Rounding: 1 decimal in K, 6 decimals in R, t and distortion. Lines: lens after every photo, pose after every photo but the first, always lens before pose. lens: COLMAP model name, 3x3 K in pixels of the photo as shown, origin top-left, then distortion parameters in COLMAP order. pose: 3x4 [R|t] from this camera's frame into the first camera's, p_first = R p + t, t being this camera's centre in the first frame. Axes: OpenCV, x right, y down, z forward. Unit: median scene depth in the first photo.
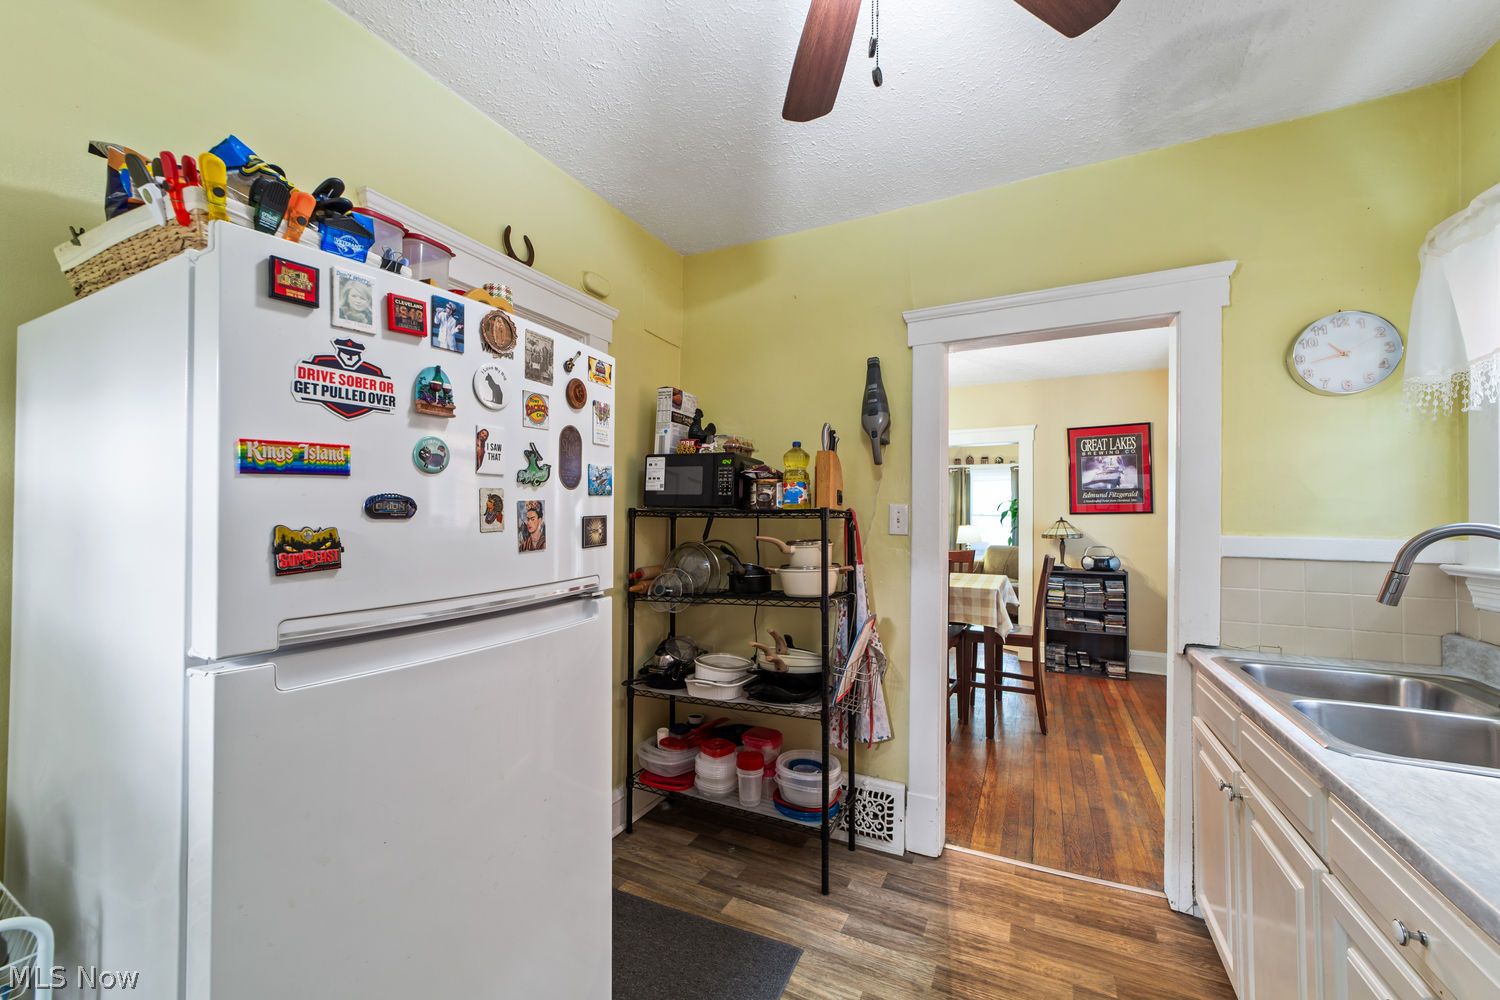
lens RADIAL K [[584.5, 0, 743.7], [0, 584.5, 505.9], [0, 0, 1]] dist [-0.014973, 0.005261]
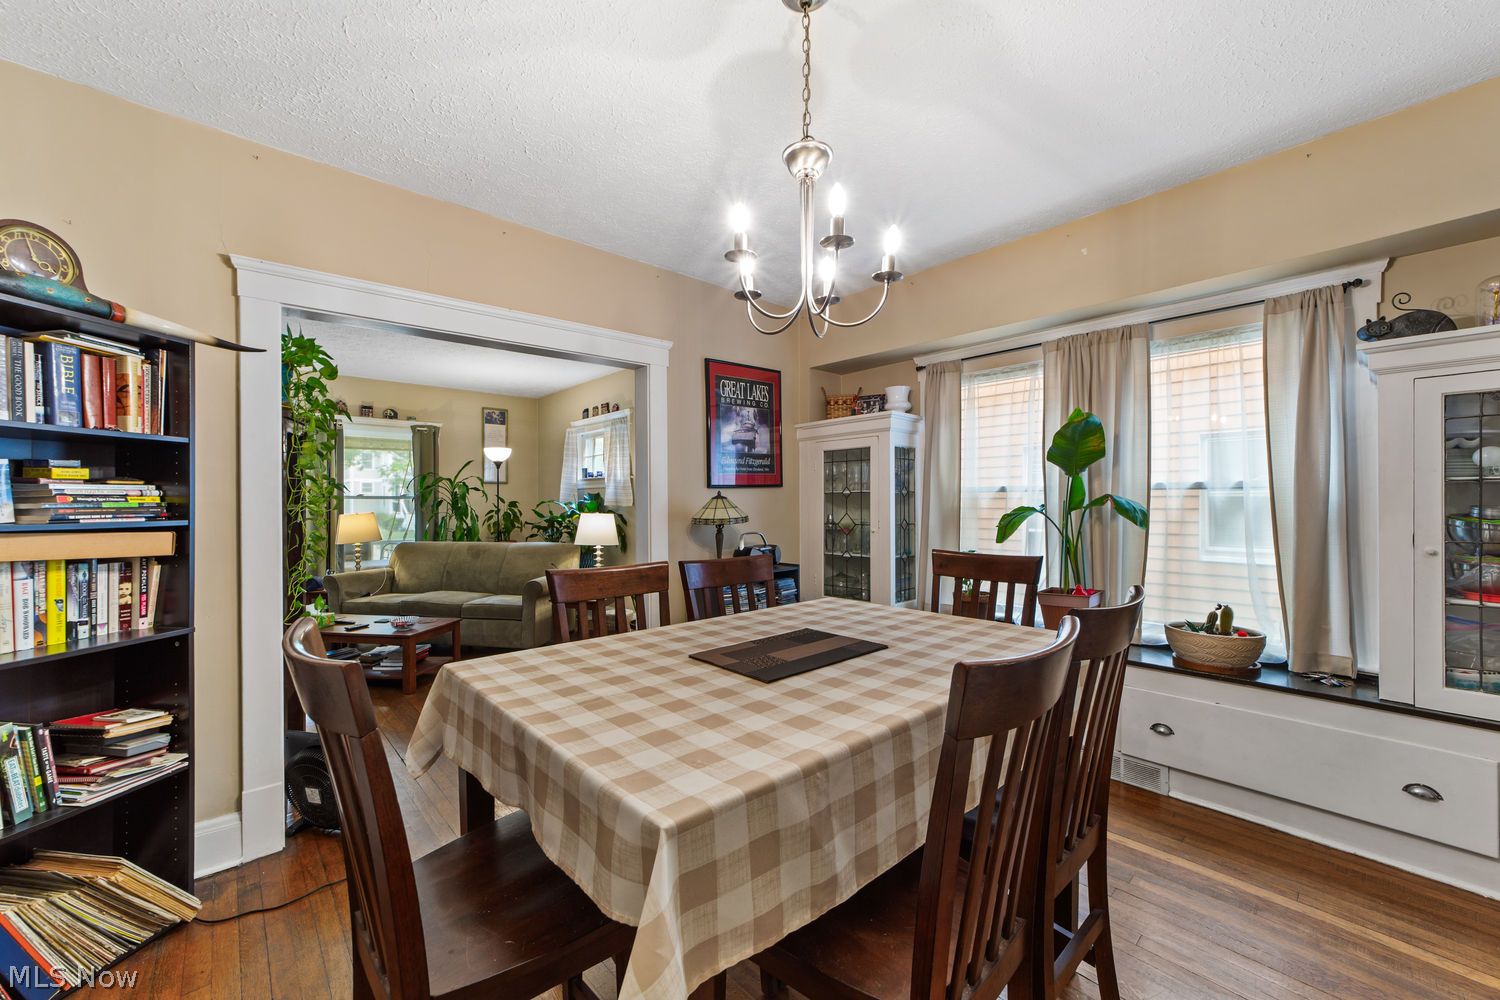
lens RADIAL K [[584.5, 0, 746.4], [0, 584.5, 505.1], [0, 0, 1]] dist [-0.014973, 0.005261]
pose [[0.358364, -0.012691, 0.933496, -0.116535], [-0.003332, 0.999884, 0.014873, 0.055088], [-0.933576, -0.008440, 0.358280, 1.638710]]
